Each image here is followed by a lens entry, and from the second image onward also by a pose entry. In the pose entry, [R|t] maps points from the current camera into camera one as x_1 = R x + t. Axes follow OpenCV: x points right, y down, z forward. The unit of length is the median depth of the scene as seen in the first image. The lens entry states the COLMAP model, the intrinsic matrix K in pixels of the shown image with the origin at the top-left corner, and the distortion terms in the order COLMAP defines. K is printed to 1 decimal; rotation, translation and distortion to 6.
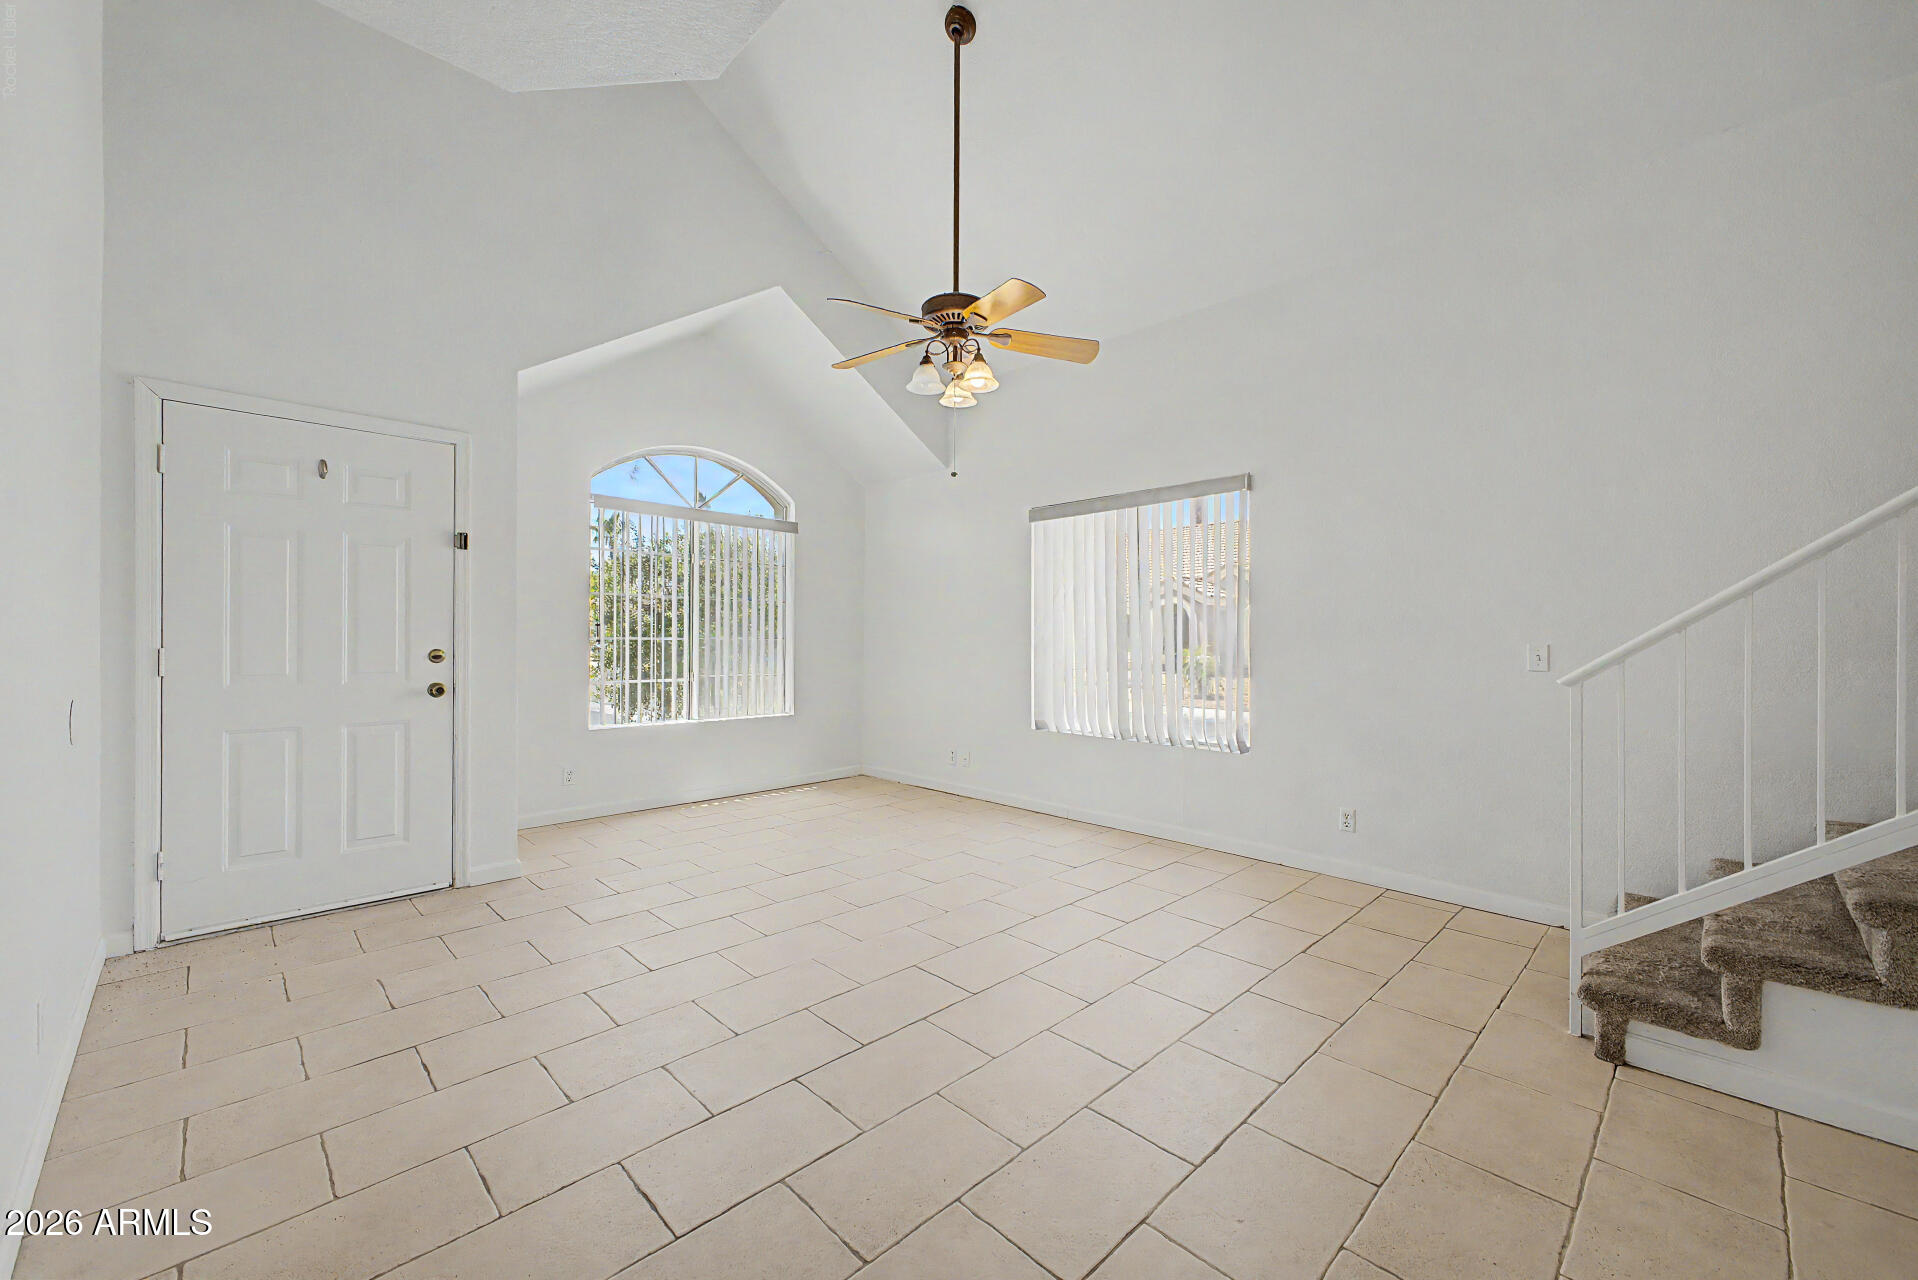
lens RADIAL K [[755.9, 0, 928.2], [0, 755.9, 633.9], [0, 0, 1]] dist [0.011536, -0.000916]
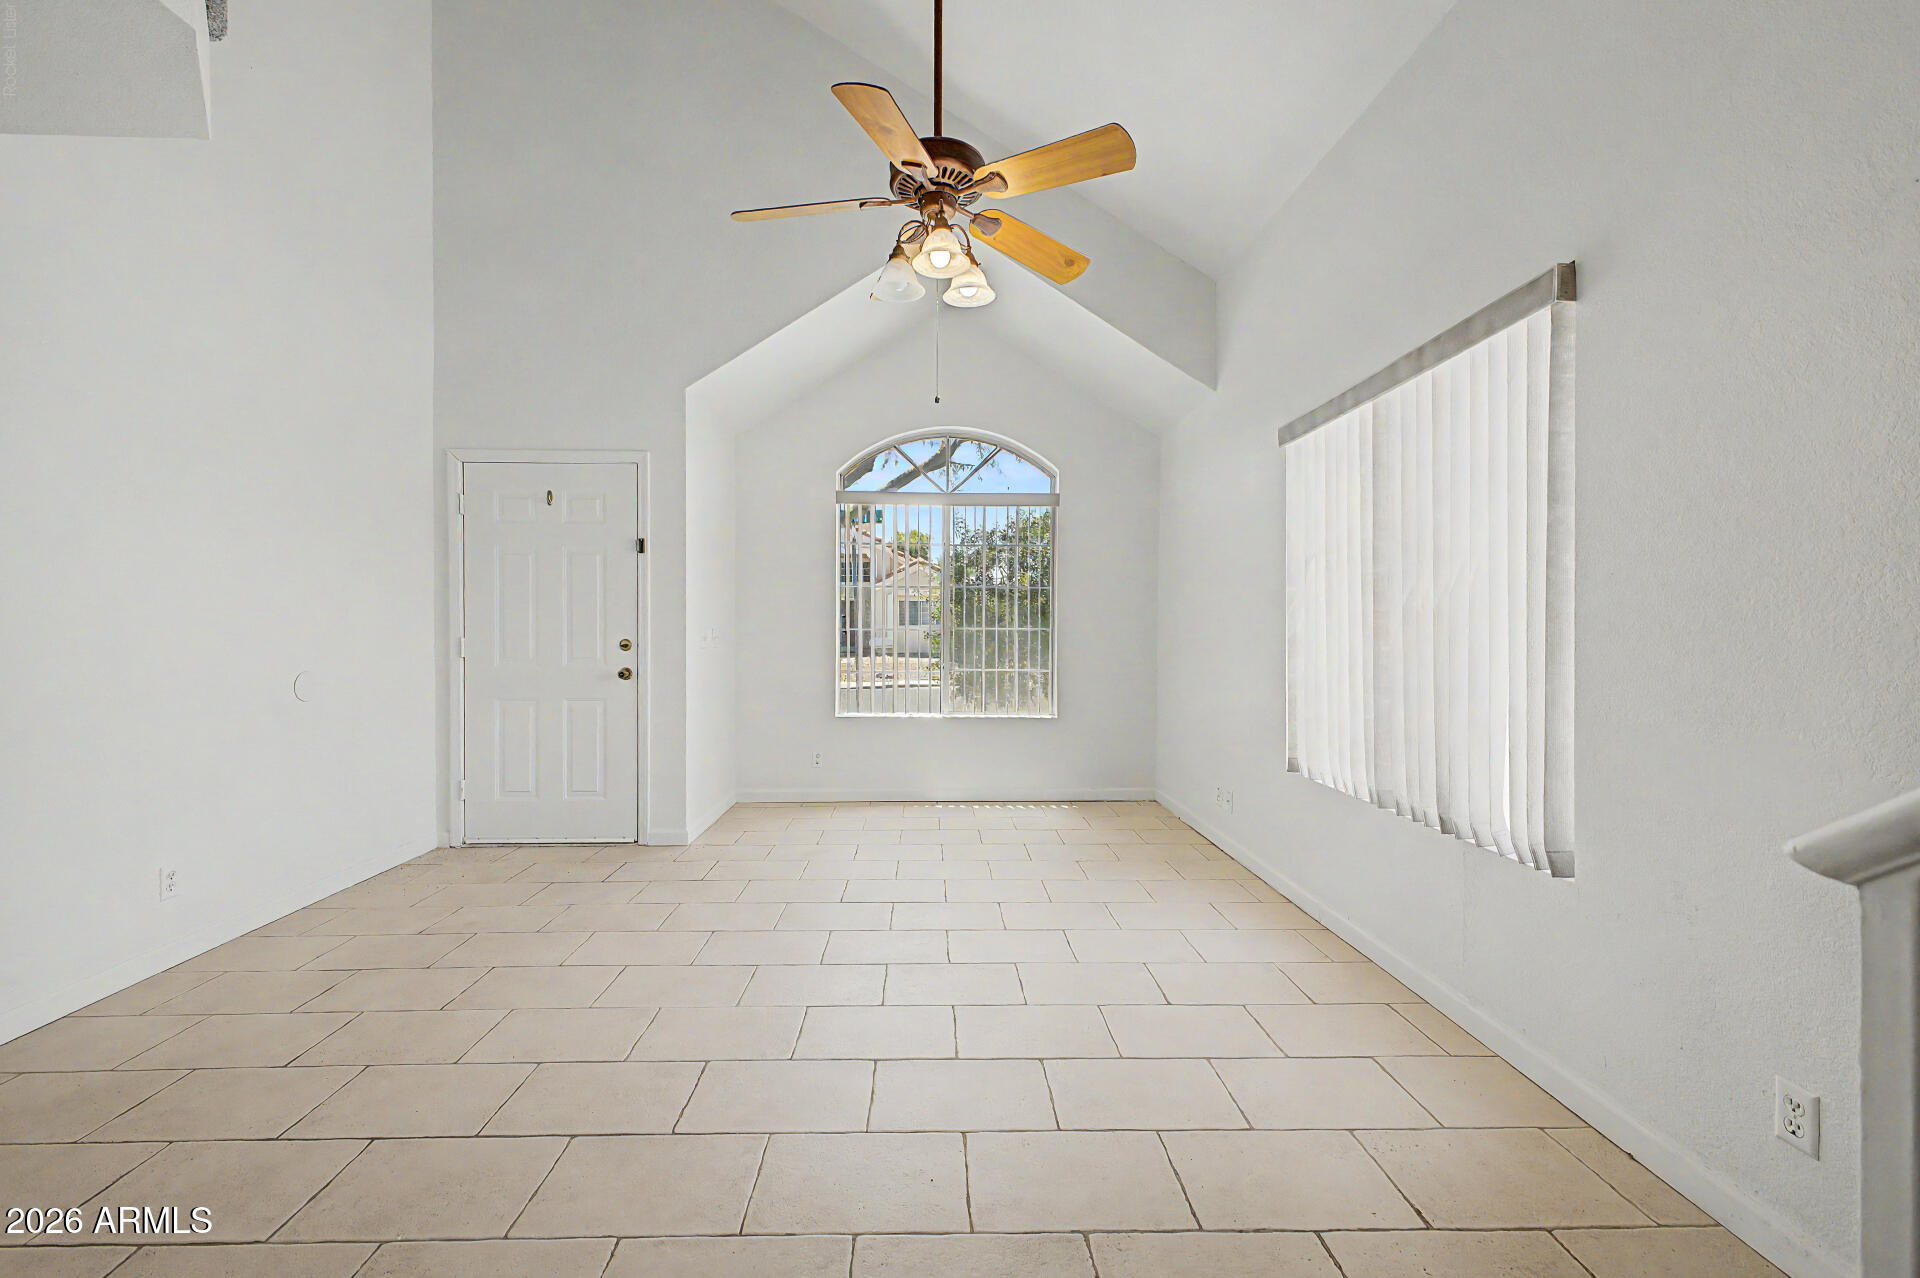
lens RADIAL K [[756.6, 0, 953.2], [0, 756.6, 634.8], [0, 0, 1]] dist [0.011536, -0.000916]
pose [[0.740092, 0.002014, -0.672503, 0.512091], [0.006666, 0.999924, 0.010330, 0.003919], [0.672472, -0.012128, 0.740023, 0.462549]]
